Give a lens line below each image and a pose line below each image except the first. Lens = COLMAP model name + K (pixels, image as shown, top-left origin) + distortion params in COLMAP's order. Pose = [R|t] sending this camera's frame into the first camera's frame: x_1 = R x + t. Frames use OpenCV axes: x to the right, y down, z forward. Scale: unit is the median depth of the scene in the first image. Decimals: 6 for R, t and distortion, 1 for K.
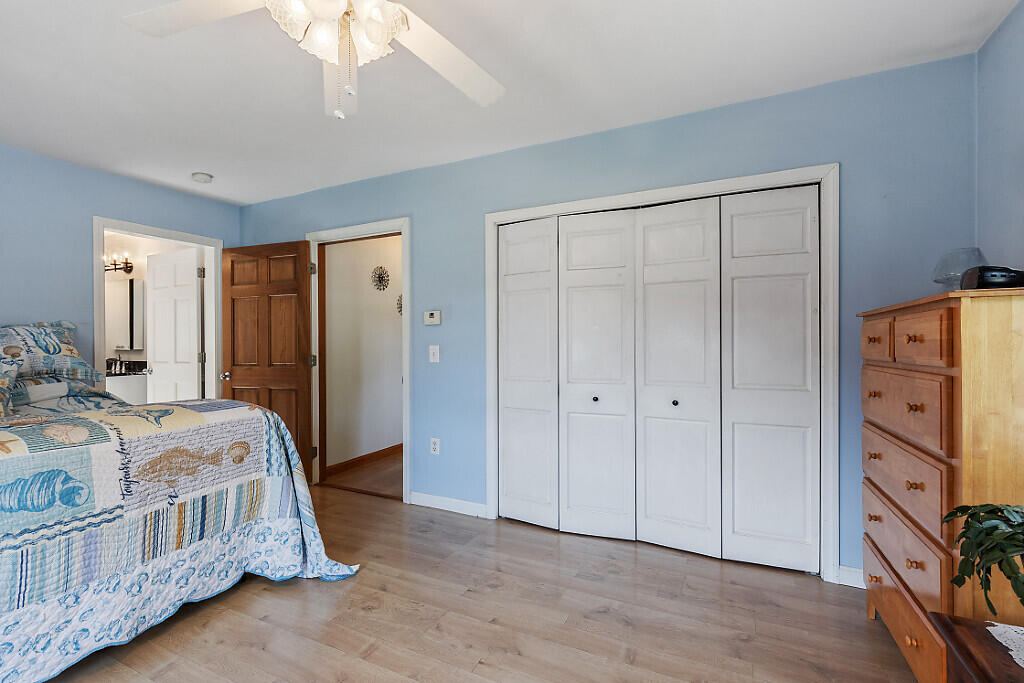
lens RADIAL K [[460.7, 0, 511.4], [0, 460.7, 343.5], [0, 0, 1]] dist [0.007276, -0.001327]
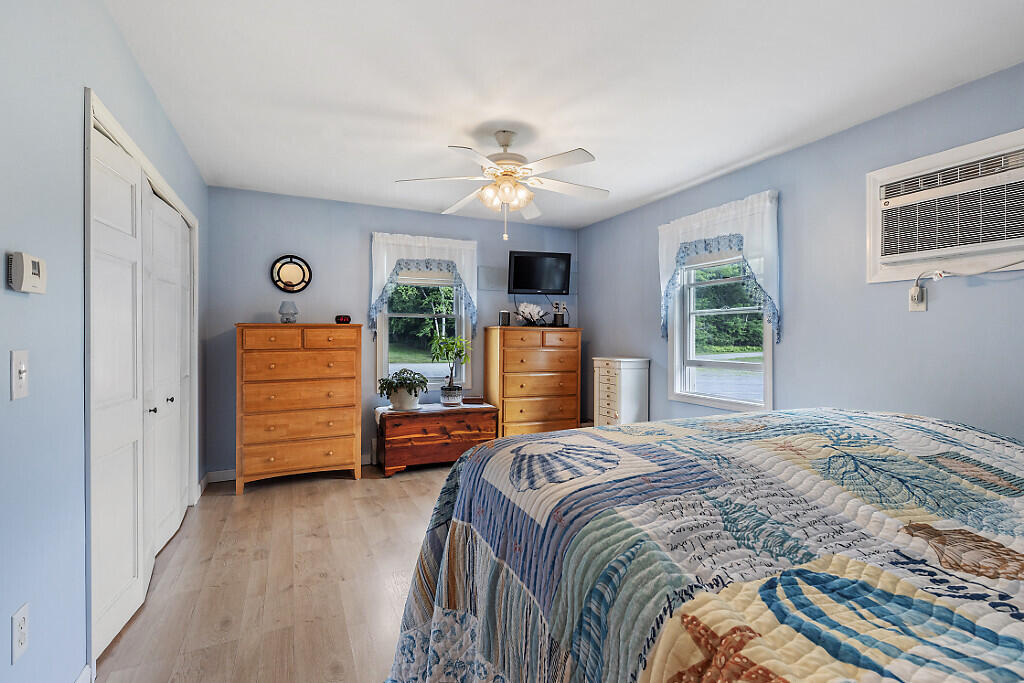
lens RADIAL K [[460.7, 0, 510.7], [0, 460.7, 338.9], [0, 0, 1]] dist [0.007276, -0.001327]
pose [[-0.779223, -0.004433, 0.626731, -0.907726], [-0.003155, 0.999990, 0.003150, -0.010046], [-0.626739, 0.000477, -0.779229, 1.381141]]
